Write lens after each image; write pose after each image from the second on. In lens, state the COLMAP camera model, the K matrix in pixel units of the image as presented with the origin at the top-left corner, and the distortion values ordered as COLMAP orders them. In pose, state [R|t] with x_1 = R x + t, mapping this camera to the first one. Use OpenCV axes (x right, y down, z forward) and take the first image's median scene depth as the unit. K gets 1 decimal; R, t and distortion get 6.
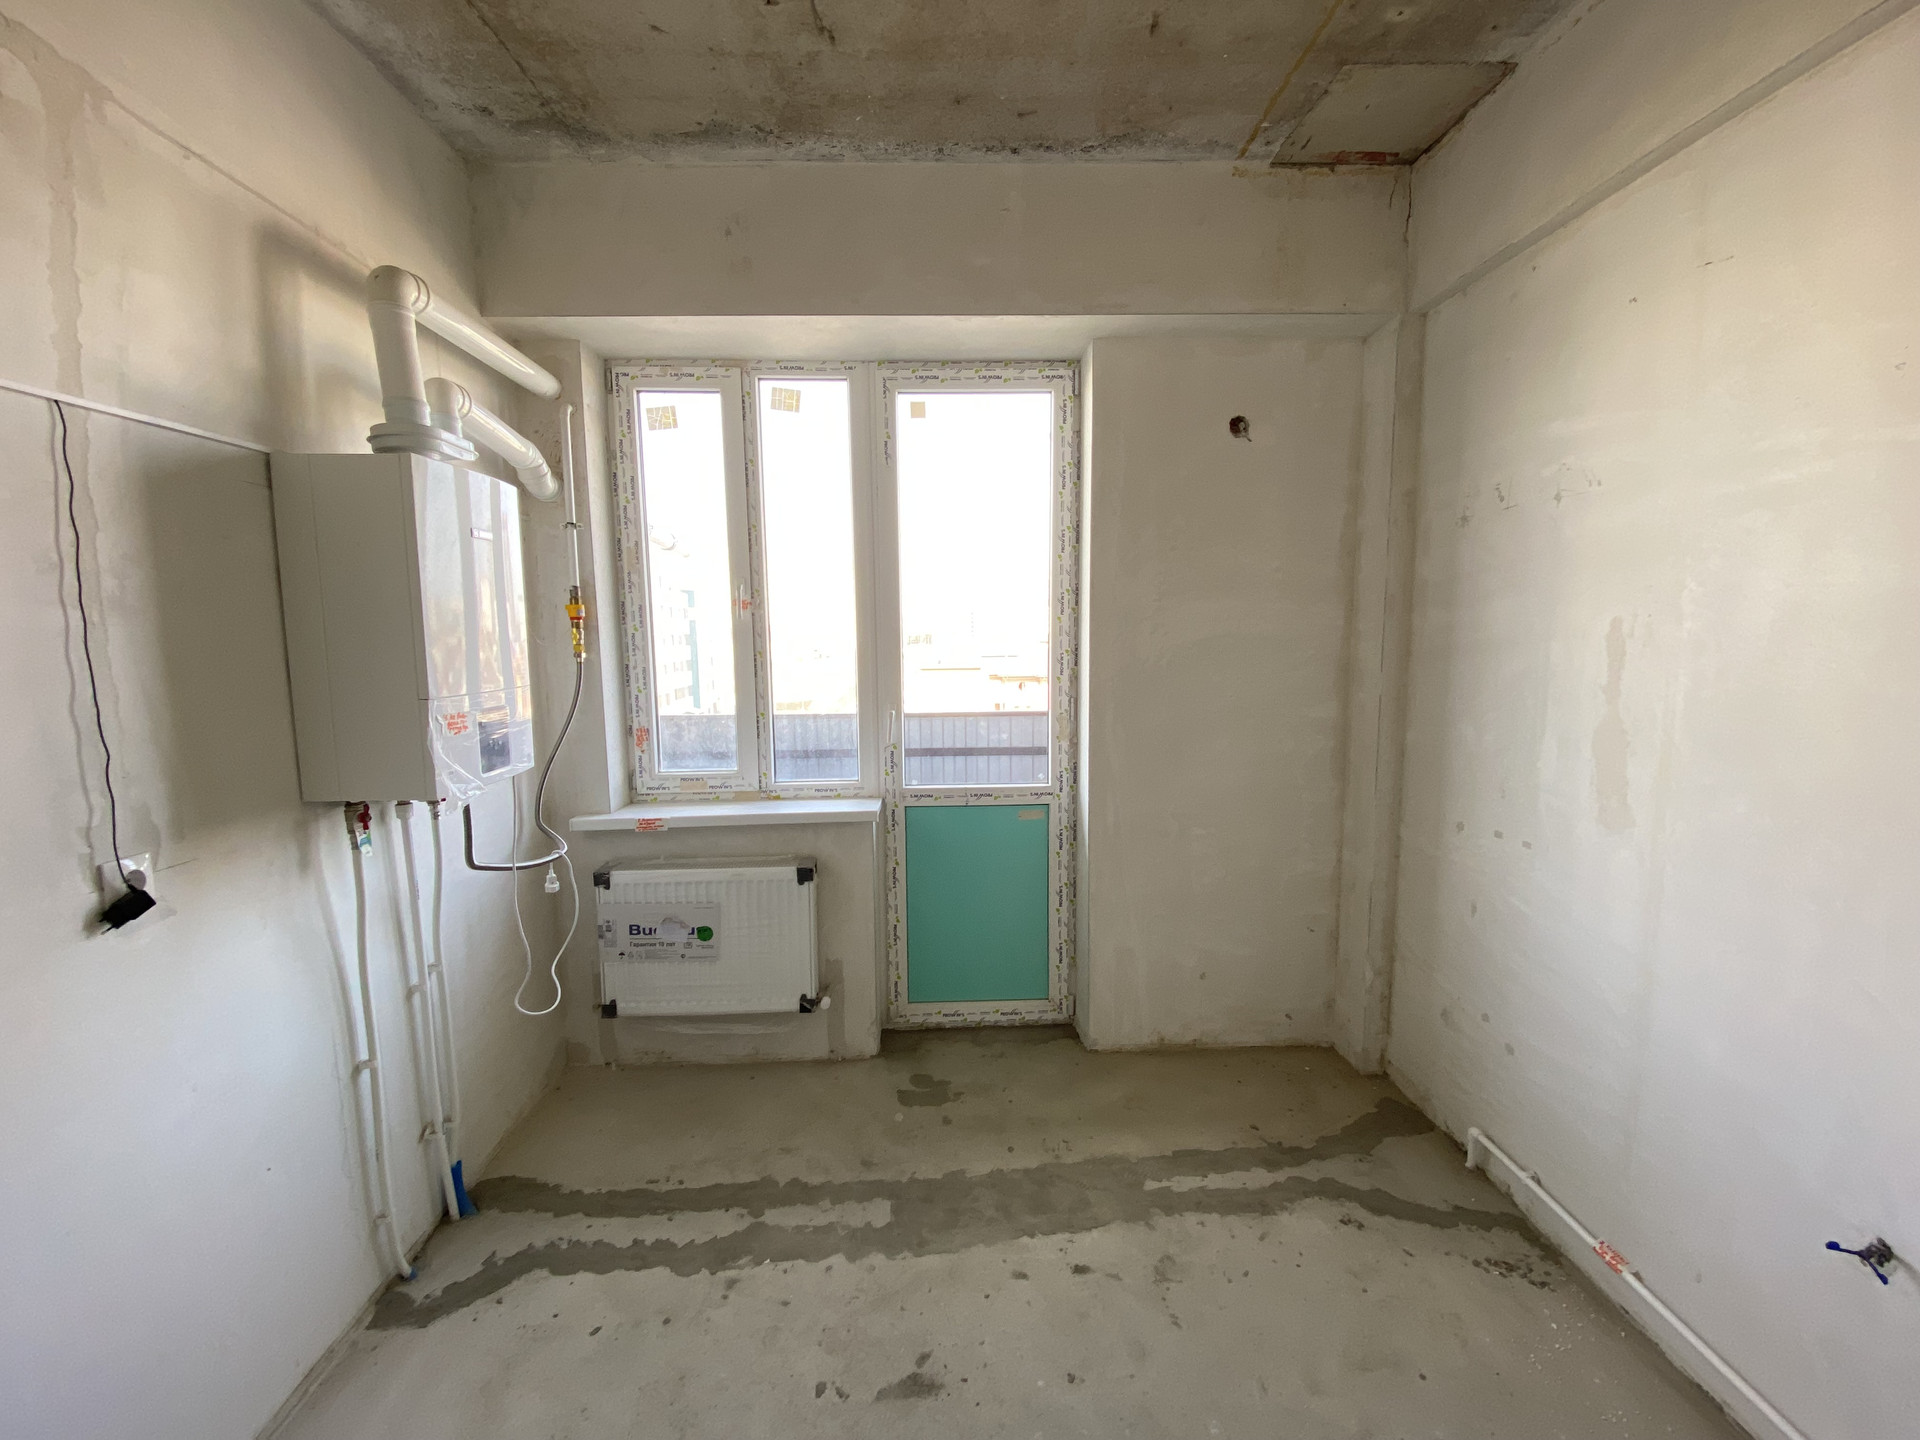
lens RADIAL K [[776.2, 0, 965.6], [0, 776.2, 709.5], [0, 0, 1]] dist [0.042440, -0.035289]
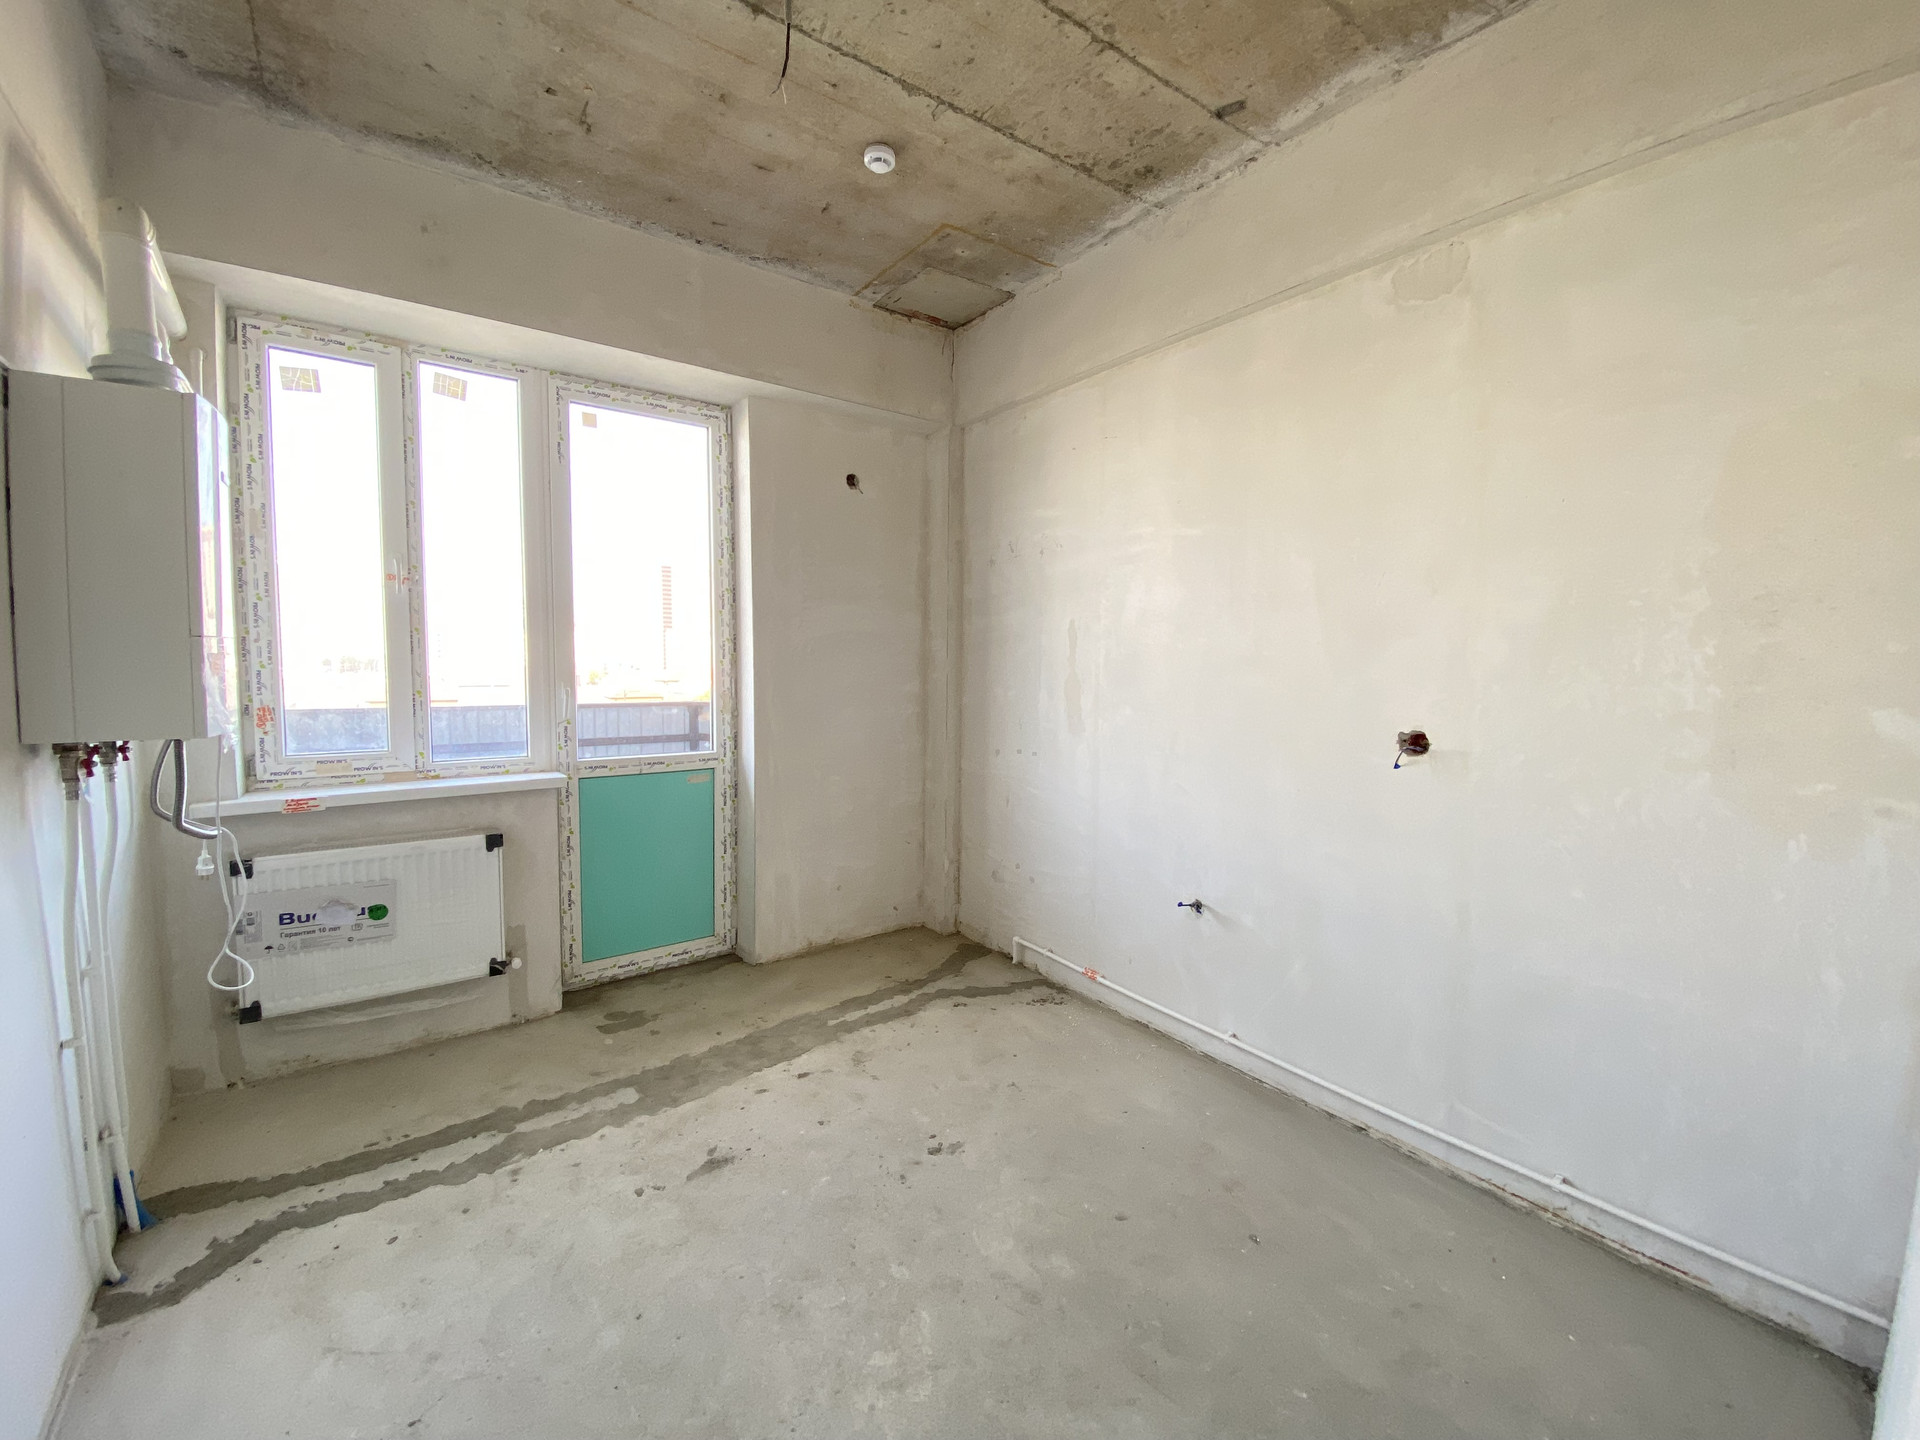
lens RADIAL K [[776.2, 0, 965.6], [0, 776.2, 709.5], [0, 0, 1]] dist [0.042440, -0.035289]
pose [[0.820234, -0.017498, 0.571760, -0.290633], [0.043501, 0.998546, -0.031847, 0.098649], [-0.570372, 0.050994, 0.819802, -0.231992]]
